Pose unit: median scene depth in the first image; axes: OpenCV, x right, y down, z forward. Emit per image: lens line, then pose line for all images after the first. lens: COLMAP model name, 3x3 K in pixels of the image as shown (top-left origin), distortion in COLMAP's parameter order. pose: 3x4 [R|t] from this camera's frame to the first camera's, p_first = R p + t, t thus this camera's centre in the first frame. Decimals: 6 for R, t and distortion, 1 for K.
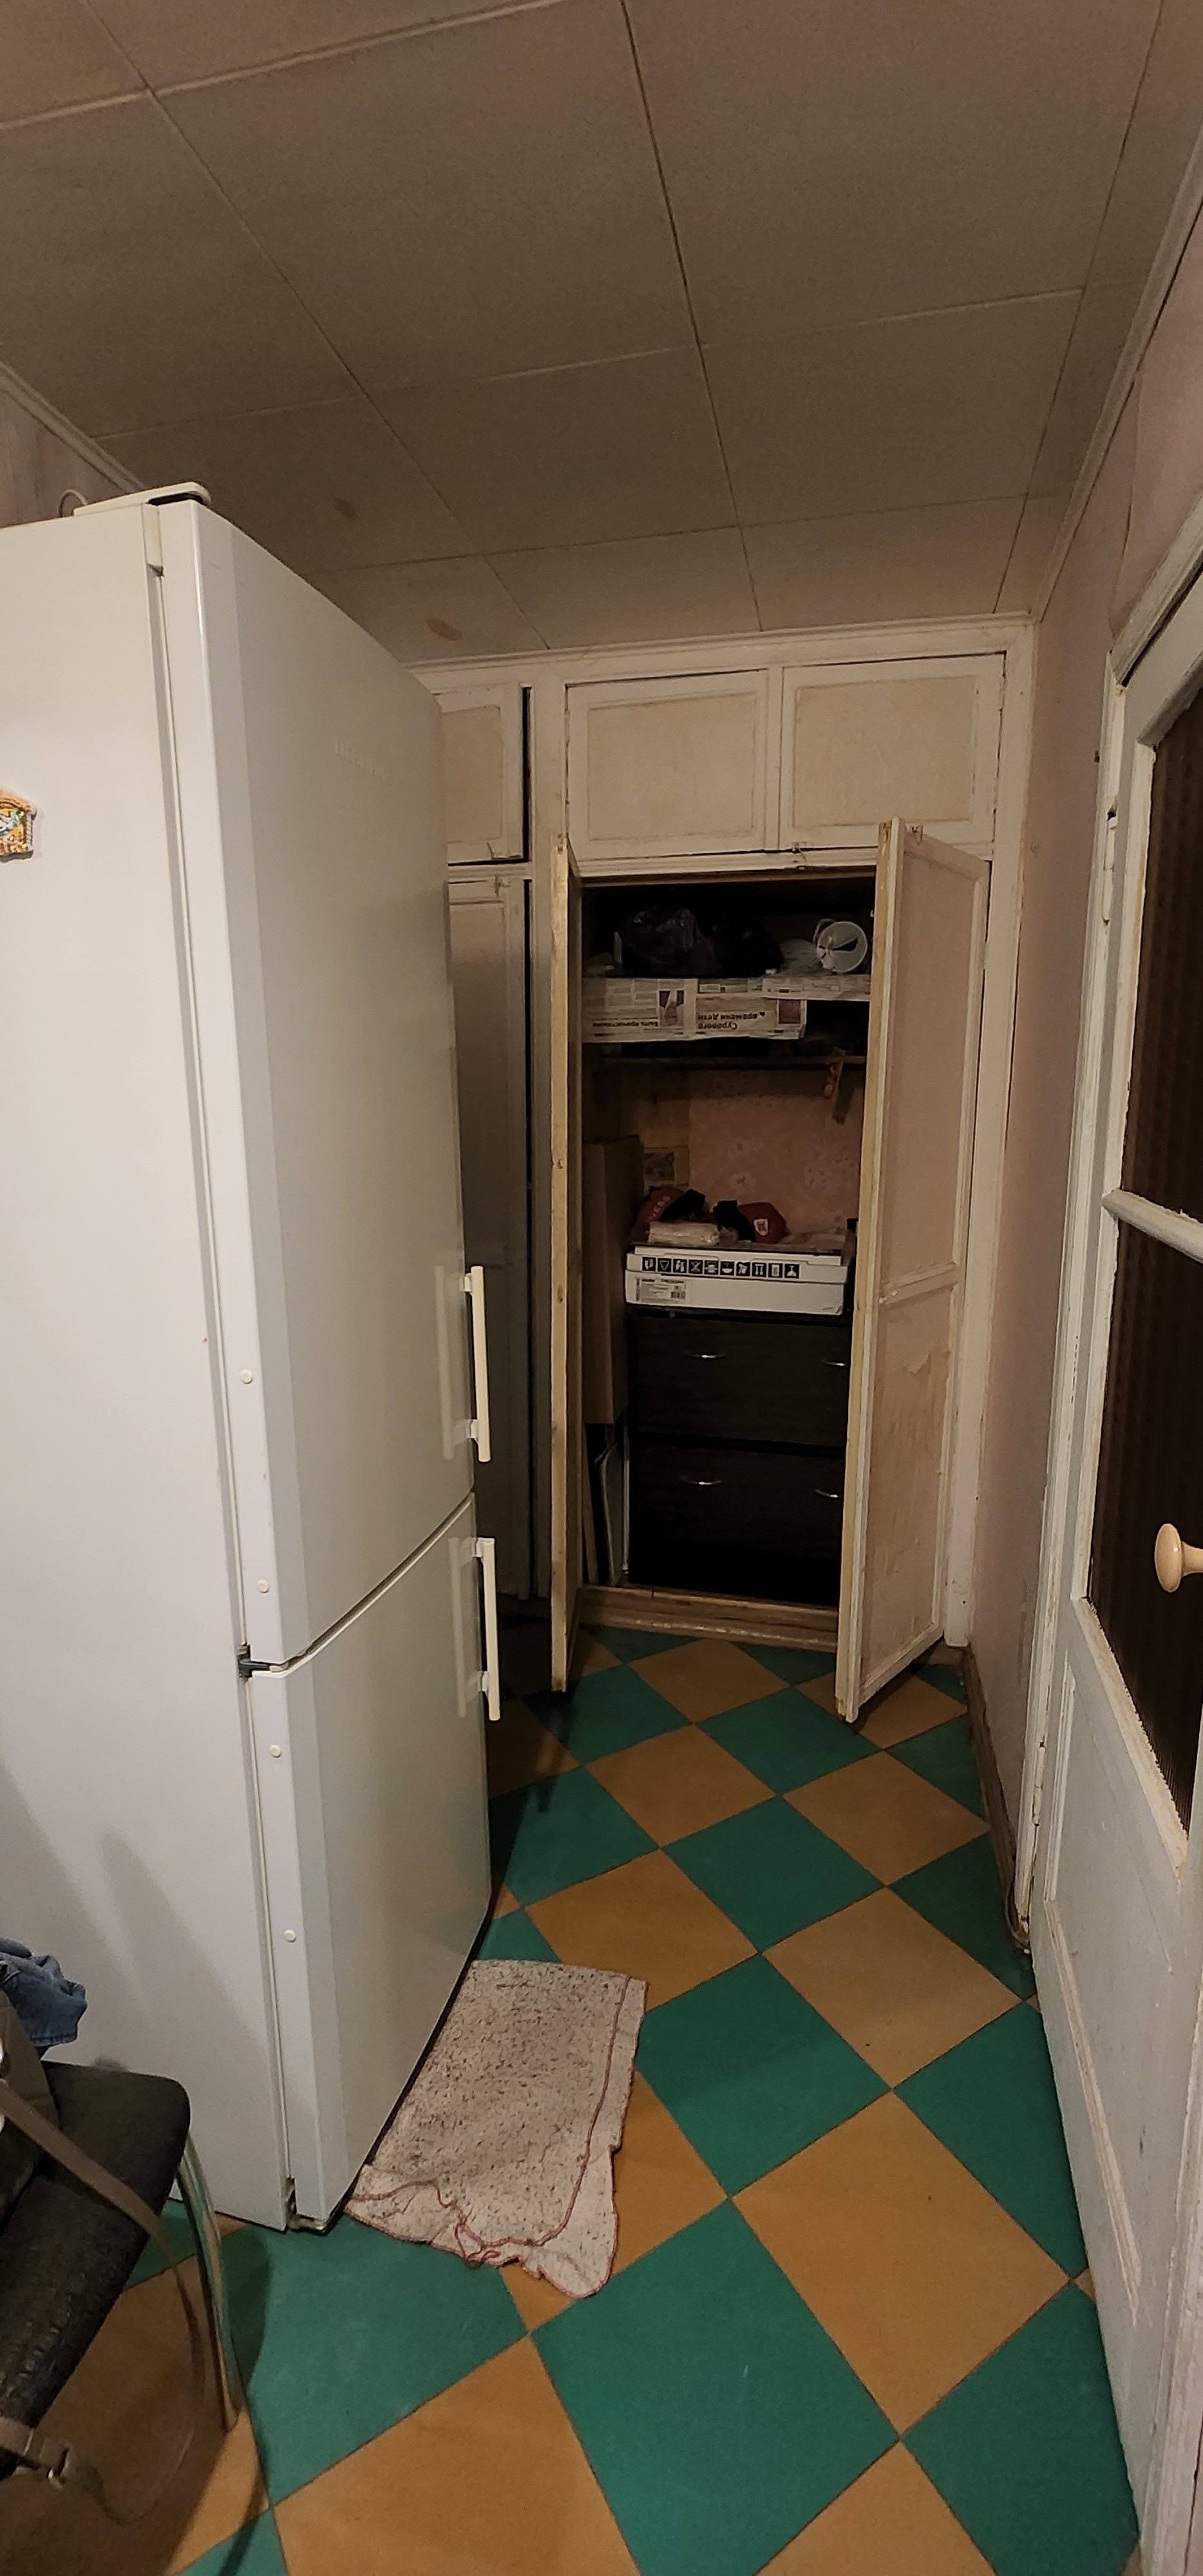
lens RADIAL K [[1067.7, 0, 606.5], [0, 1067.7, 1285.2], [0, 0, 1]] dist [-0.001616, -0.000759]
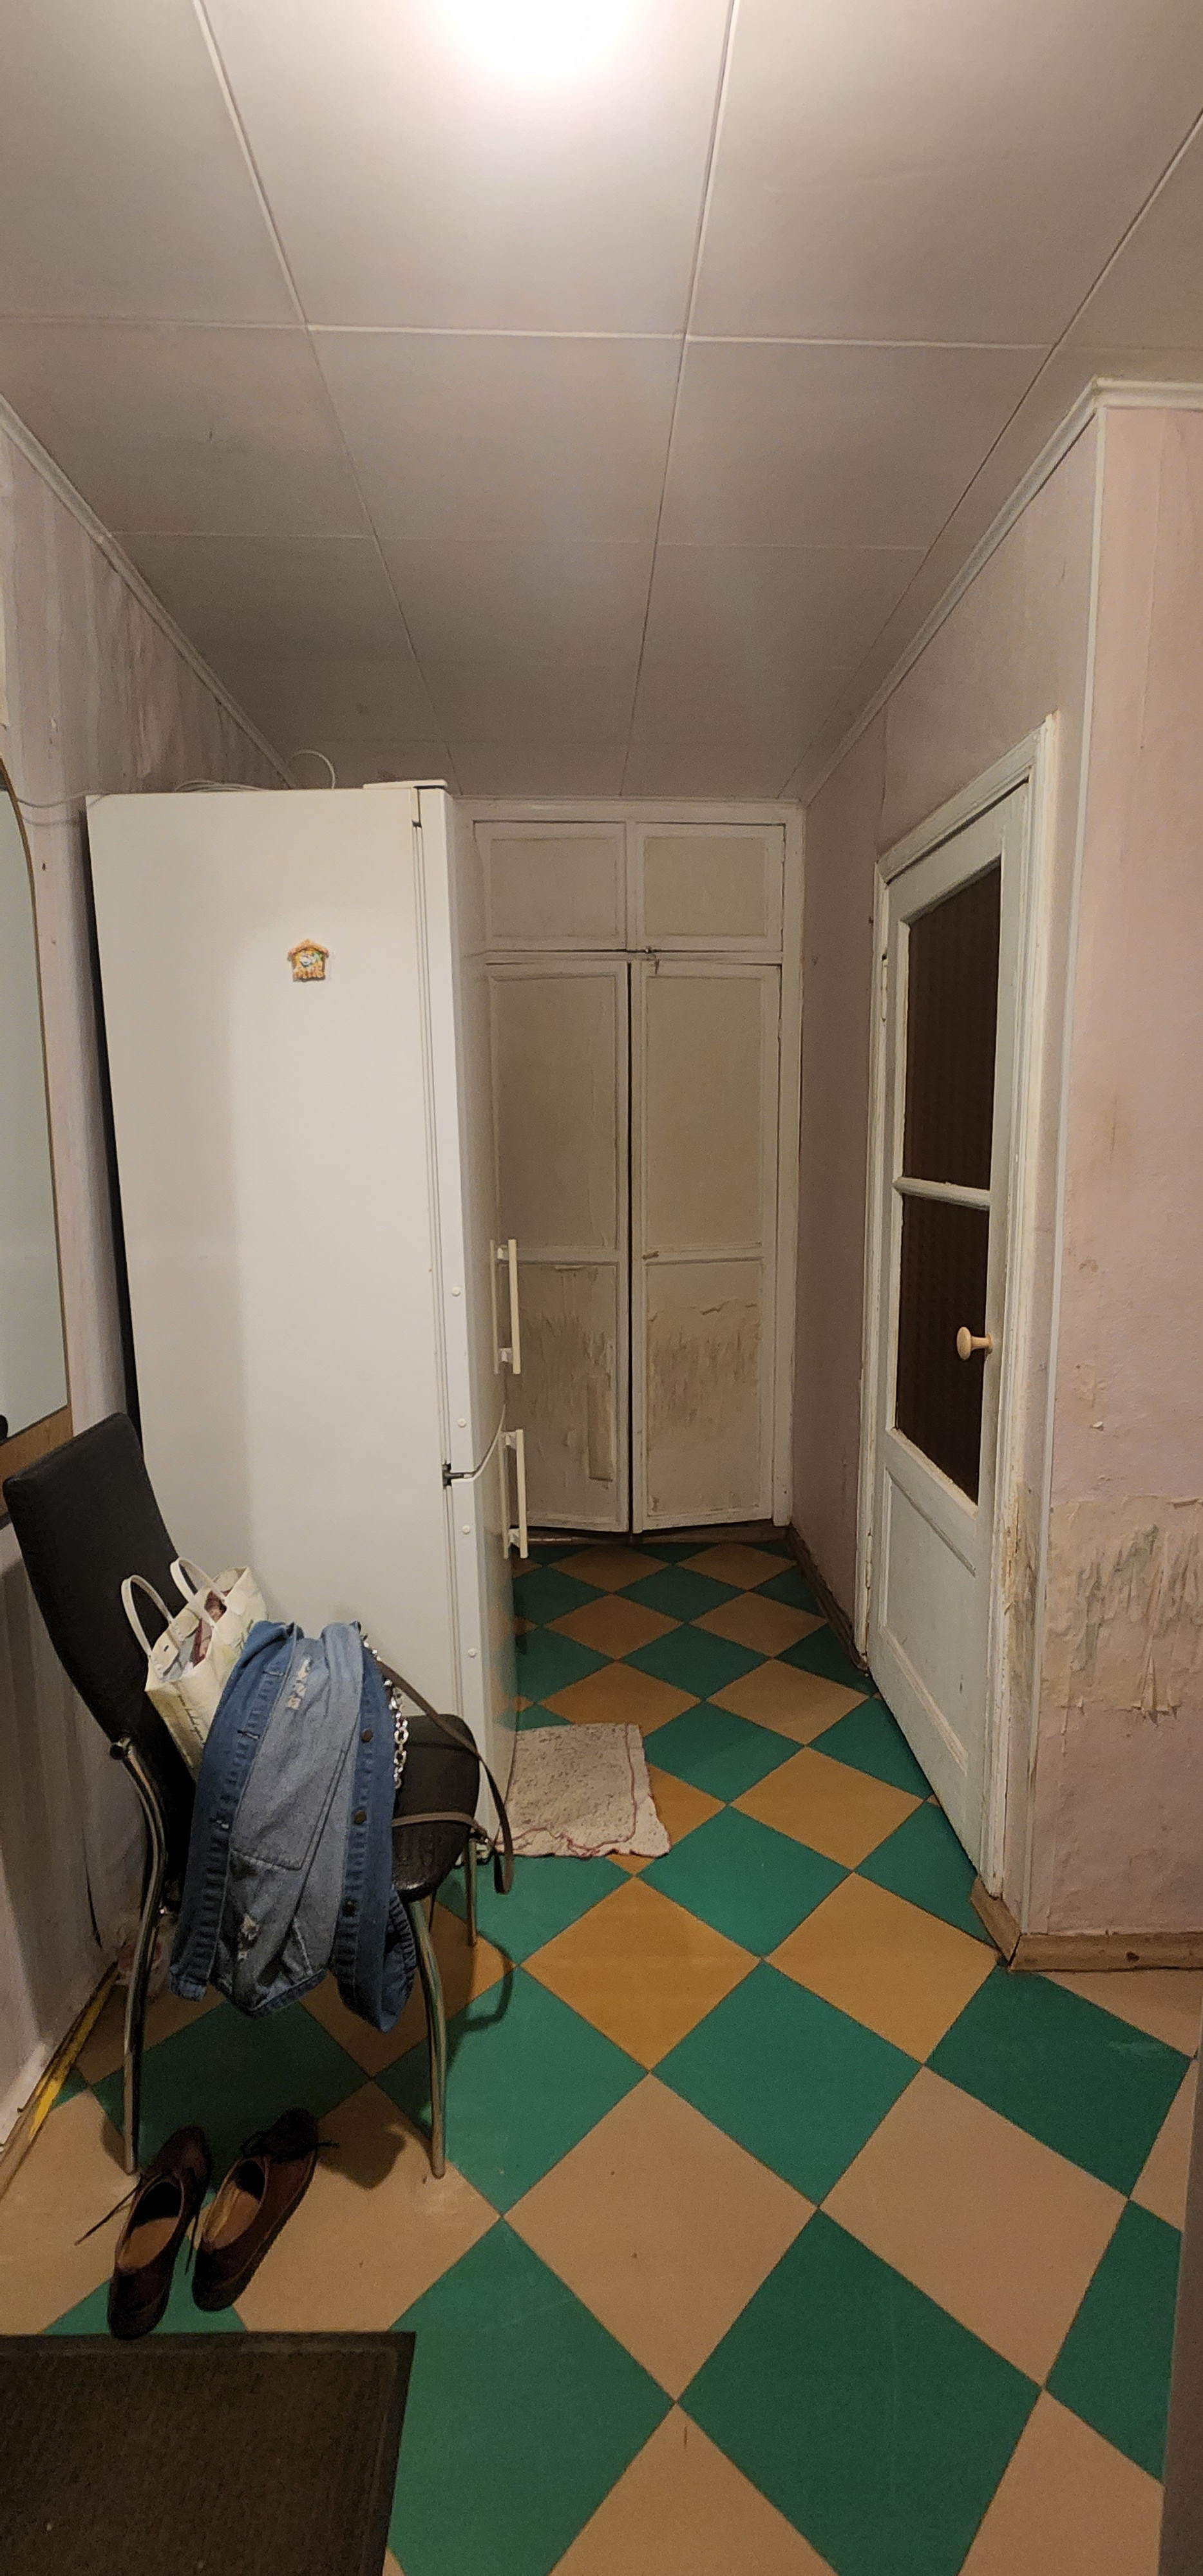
lens RADIAL K [[1067.7, 0, 604.8], [0, 1067.7, 1291.1], [0, 0, 1]] dist [-0.001616, -0.000759]
pose [[0.965811, -0.046354, 0.255071, -0.401972], [0.054670, 0.998176, -0.025607, 0.104807], [-0.253419, 0.038676, 0.966583, -0.494212]]
